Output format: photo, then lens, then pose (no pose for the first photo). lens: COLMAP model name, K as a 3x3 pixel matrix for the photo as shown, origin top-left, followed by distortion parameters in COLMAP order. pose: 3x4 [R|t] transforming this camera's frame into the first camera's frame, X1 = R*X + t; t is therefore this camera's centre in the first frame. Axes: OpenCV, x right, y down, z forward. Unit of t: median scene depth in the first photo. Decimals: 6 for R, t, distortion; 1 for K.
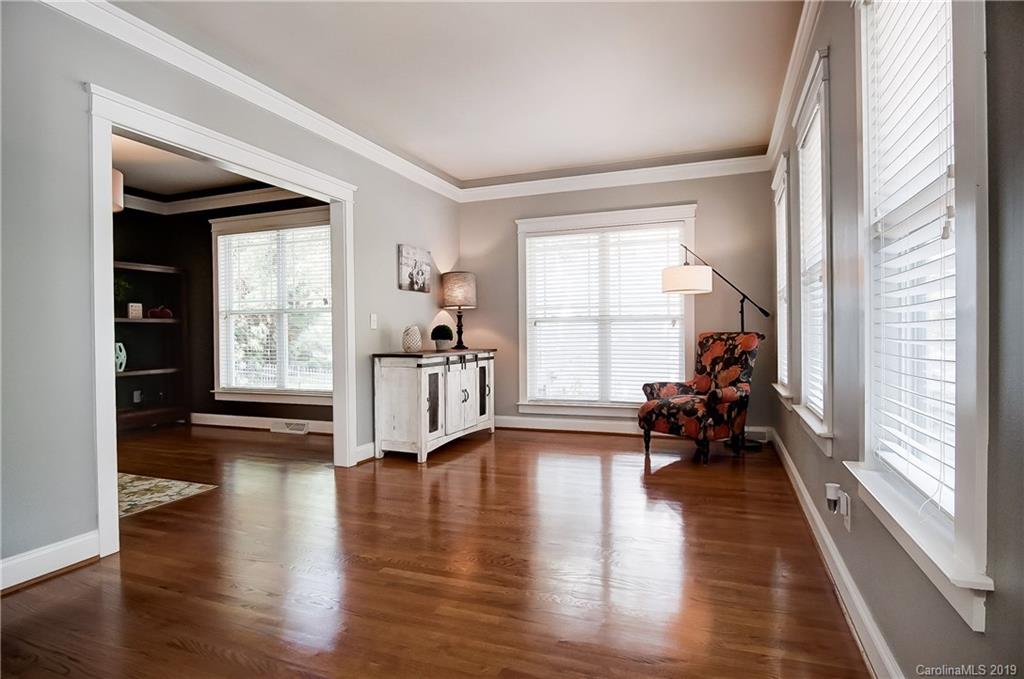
lens RADIAL K [[550.2, 0, 507.2], [0, 550.2, 337.0], [0, 0, 1]] dist [-0.031466, 0.007082]
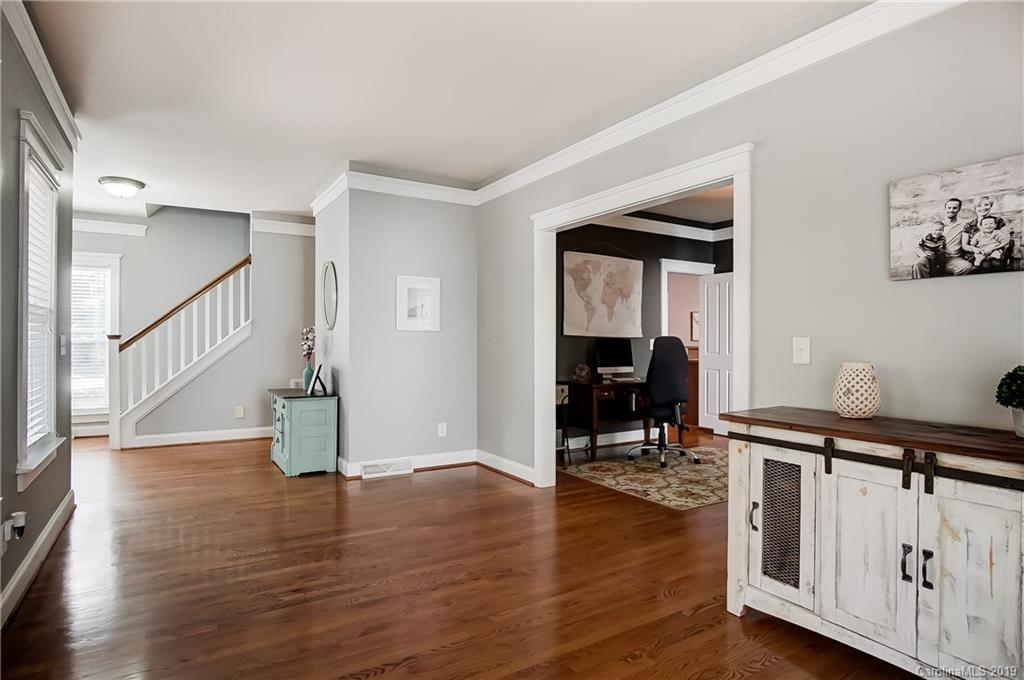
lens RADIAL K [[550.2, 0, 514.0], [0, 550.2, 339.1], [0, 0, 1]] dist [-0.031466, 0.007082]
pose [[-0.594239, 0.005424, -0.804271, 0.350037], [-0.007440, 0.999897, 0.012241, -0.040624], [0.804254, 0.013257, -0.594137, 0.994529]]
